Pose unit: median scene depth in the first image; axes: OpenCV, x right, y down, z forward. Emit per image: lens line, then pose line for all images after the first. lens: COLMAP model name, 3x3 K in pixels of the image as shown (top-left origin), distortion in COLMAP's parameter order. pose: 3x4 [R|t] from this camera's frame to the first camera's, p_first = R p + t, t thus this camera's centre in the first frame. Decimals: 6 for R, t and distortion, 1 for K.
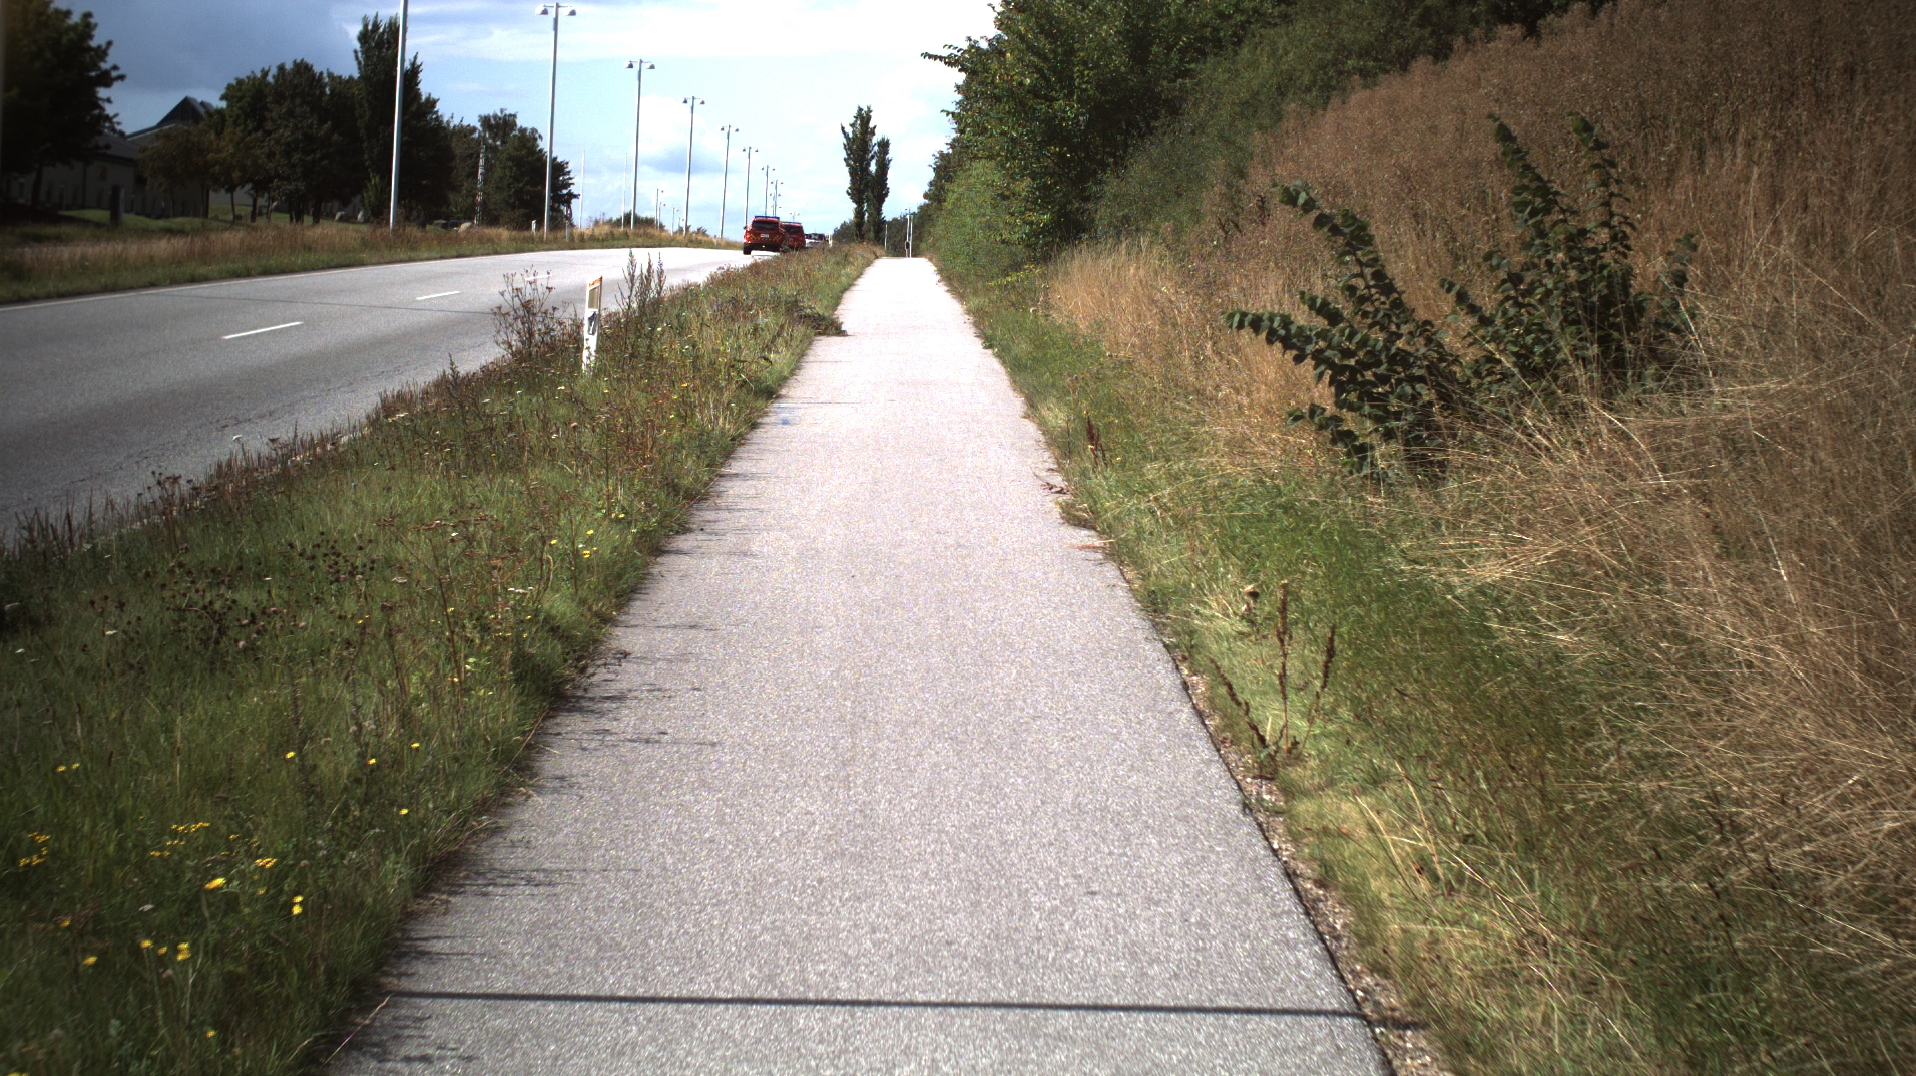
lens RADIAL K [[3200.3, 0, 958.0], [0, 3200.3, 538.0], [0, 0, 1]] dist [-0.286789, 0.355942]
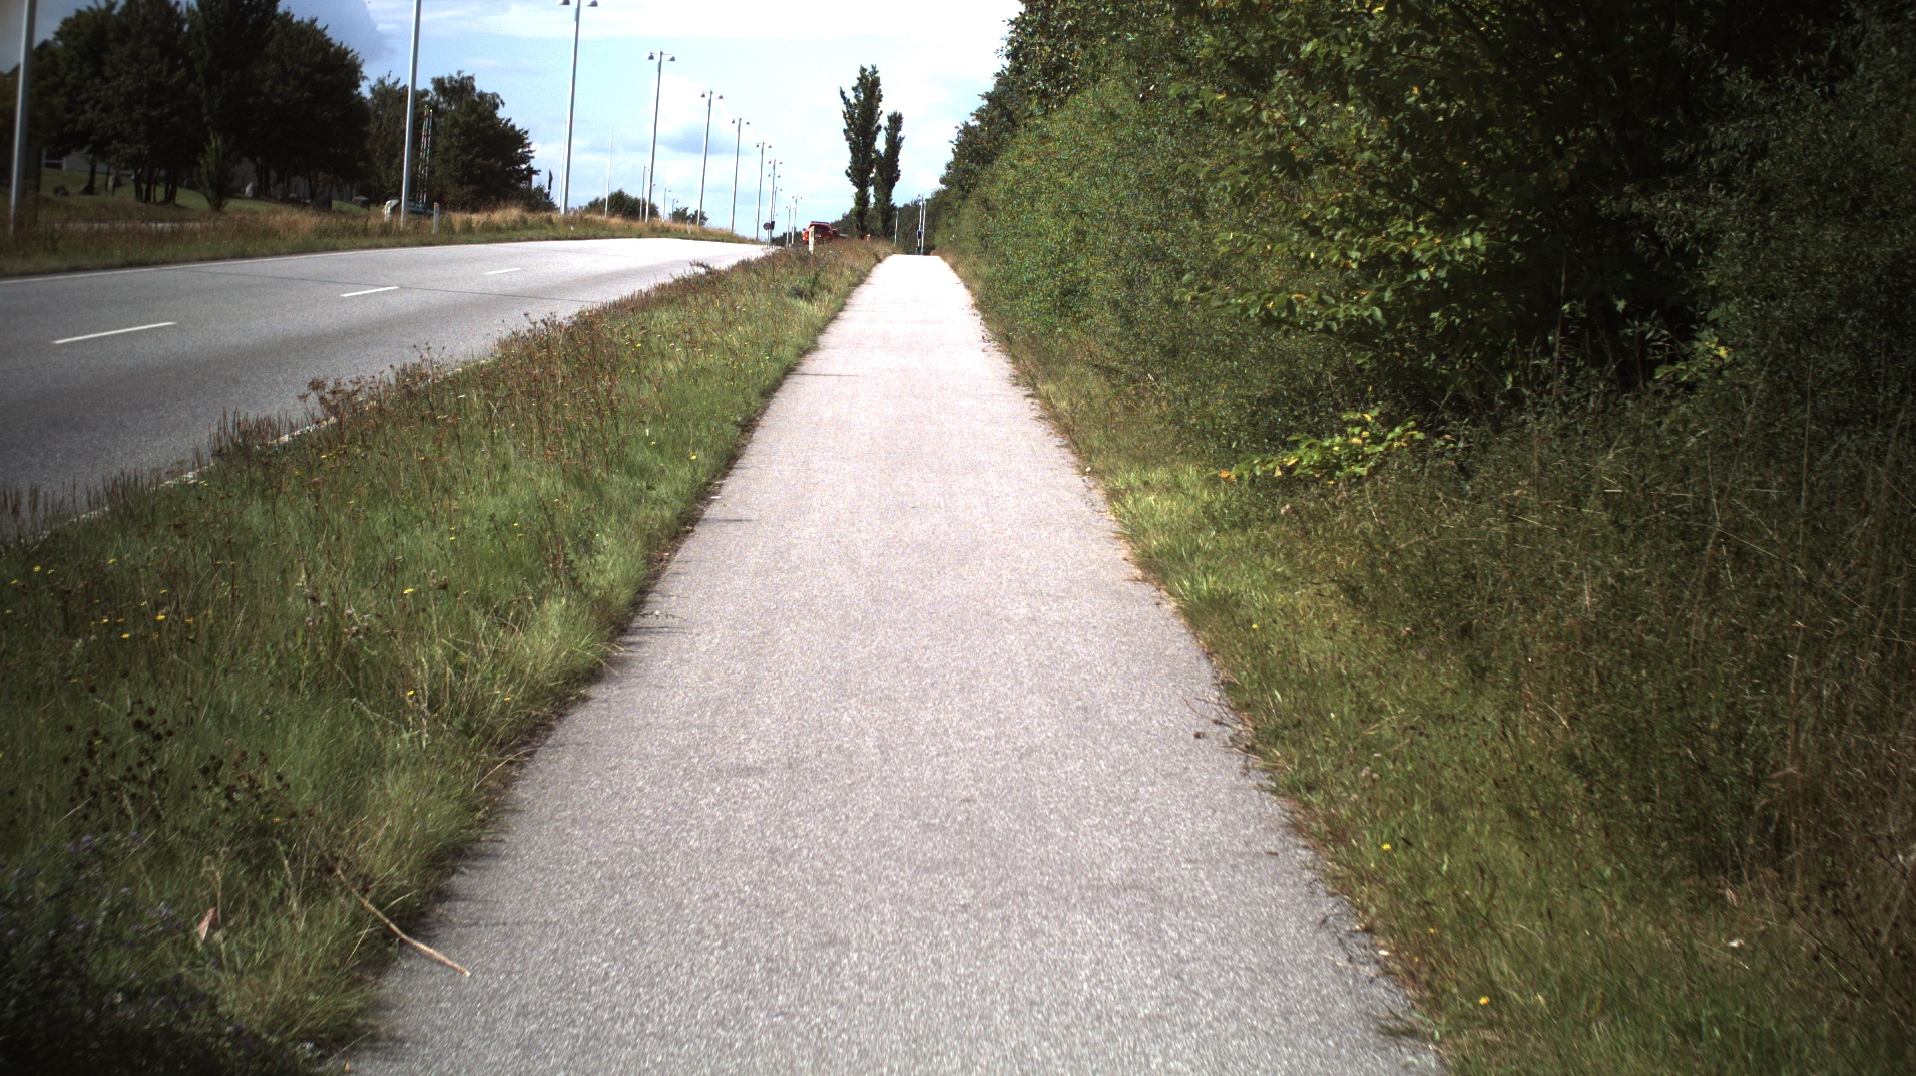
lens RADIAL K [[3200.3, 0, 958.0], [0, 3200.3, 538.0], [0, 0, 1]] dist [-0.286789, 0.355942]
pose [[0.999748, 0.022420, -0.001401, -0.011692], [-0.022414, 0.999740, 0.004117, -0.066743], [0.001493, -0.004085, 0.999991, 0.643401]]
